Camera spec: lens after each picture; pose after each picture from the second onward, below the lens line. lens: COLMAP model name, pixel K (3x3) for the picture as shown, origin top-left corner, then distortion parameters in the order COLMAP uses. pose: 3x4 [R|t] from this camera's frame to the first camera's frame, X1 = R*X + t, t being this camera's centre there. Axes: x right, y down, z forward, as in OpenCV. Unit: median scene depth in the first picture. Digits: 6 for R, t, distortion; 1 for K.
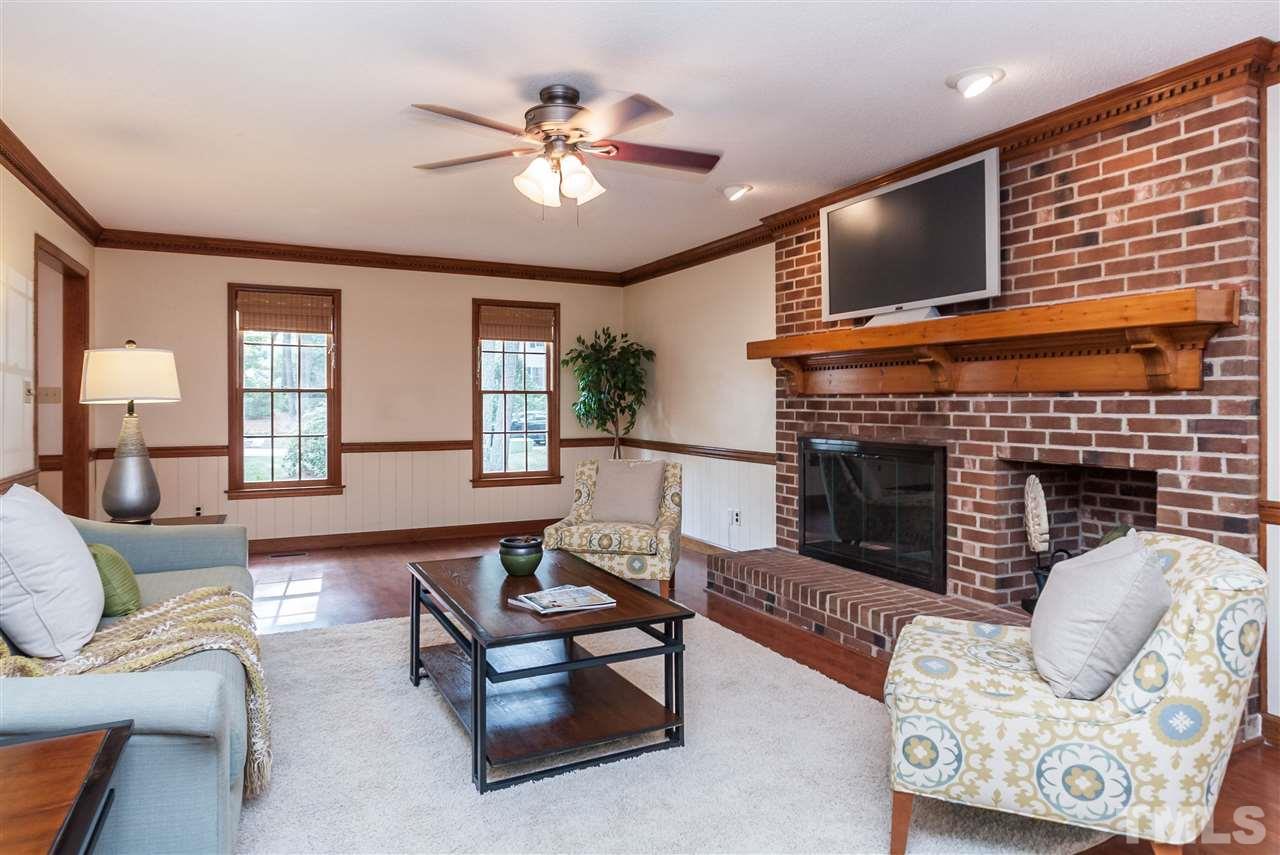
lens RADIAL K [[742.8, 0, 611.4], [0, 742.8, 404.0], [0, 0, 1]] dist [-0.027689, 0.013950]
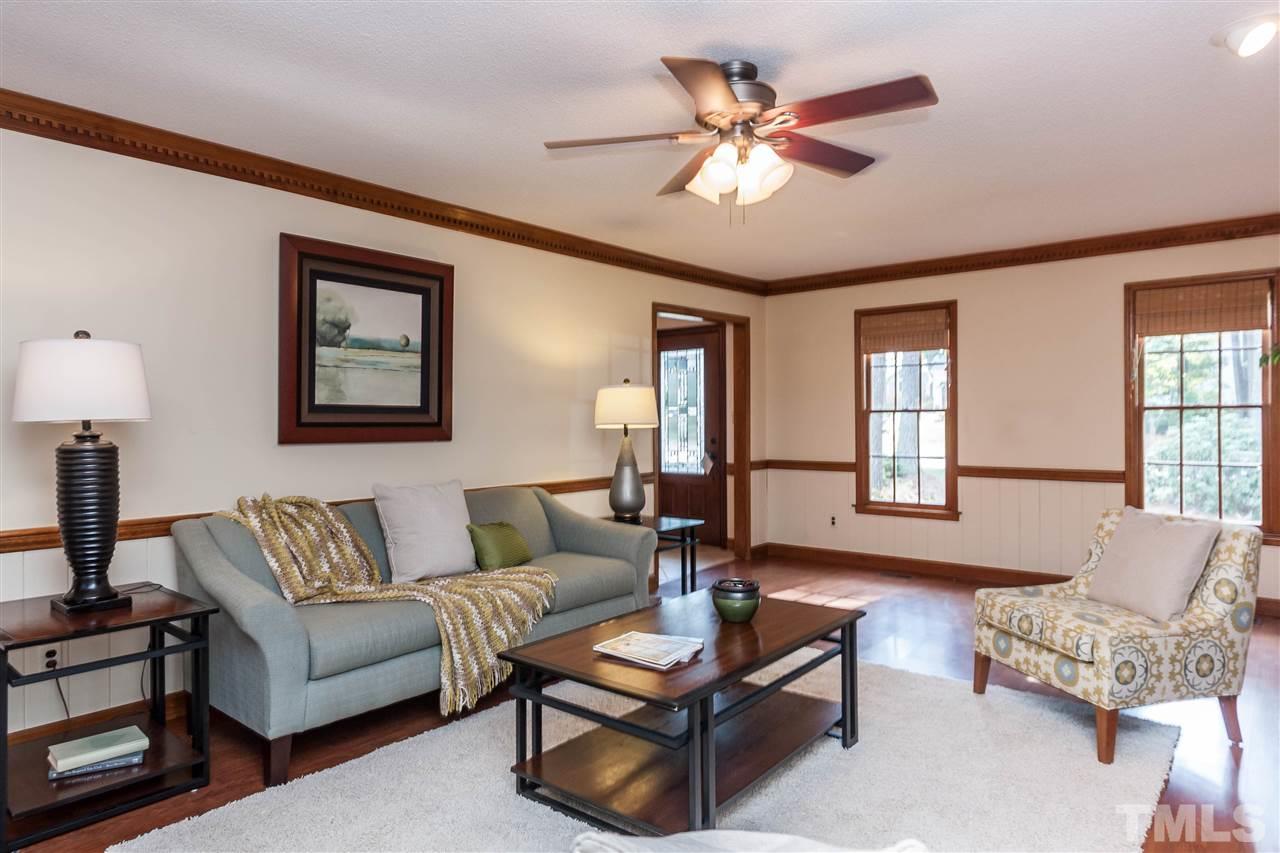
lens RADIAL K [[742.8, 0, 650.7], [0, 742.8, 429.4], [0, 0, 1]] dist [-0.027689, 0.013950]
pose [[0.411683, 0.012108, -0.911247, 0.534642], [0.005282, 0.999863, 0.015672, -0.014809], [0.911312, -0.011265, 0.411563, 0.433592]]
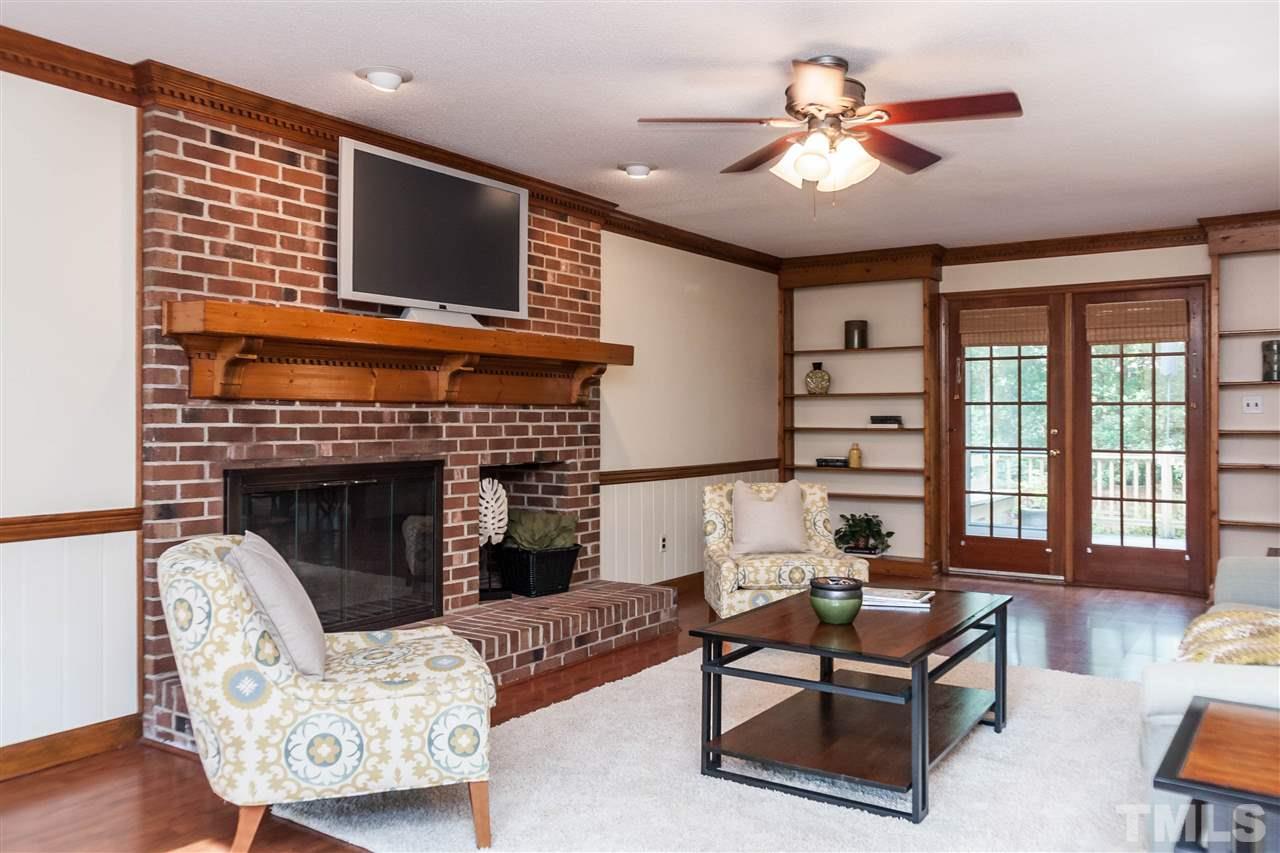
lens RADIAL K [[1003.1, 0, 640.1], [0, 1003.1, 420.3], [0, 0, 1]] dist [-0.016454, 0.003304]
pose [[-0.513311, -0.003592, 0.858195, -0.772452], [-0.000461, 0.999992, 0.003909, 0.001941], [-0.858202, 0.001611, -0.513309, 1.417901]]
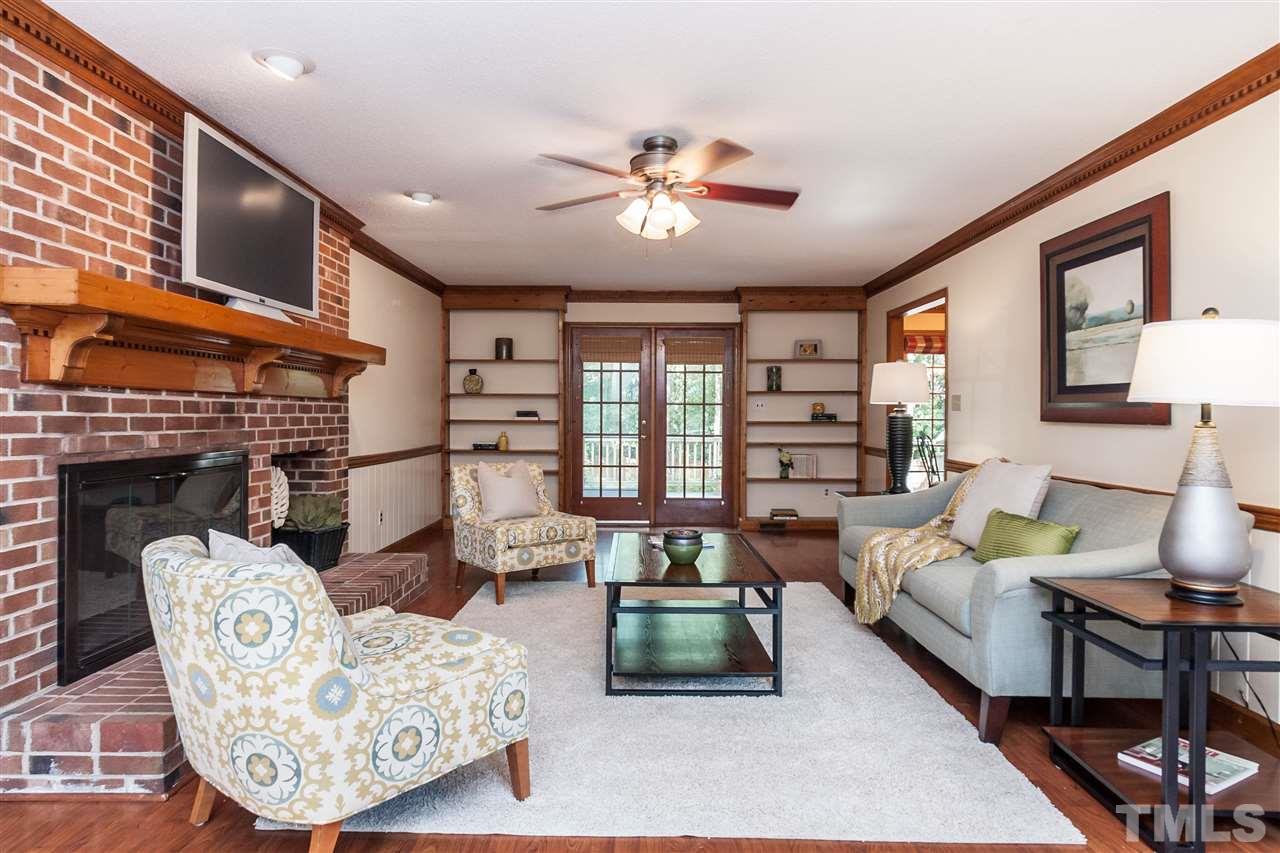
lens RADIAL K [[742.8, 0, 642.7], [0, 742.8, 426.5], [0, 0, 1]] dist [-0.027689, 0.013950]
pose [[-0.905698, -0.012100, 0.423751, -0.427288], [-0.005923, 0.999856, 0.015890, 0.008755], [-0.423882, 0.011882, -0.905639, 1.630423]]
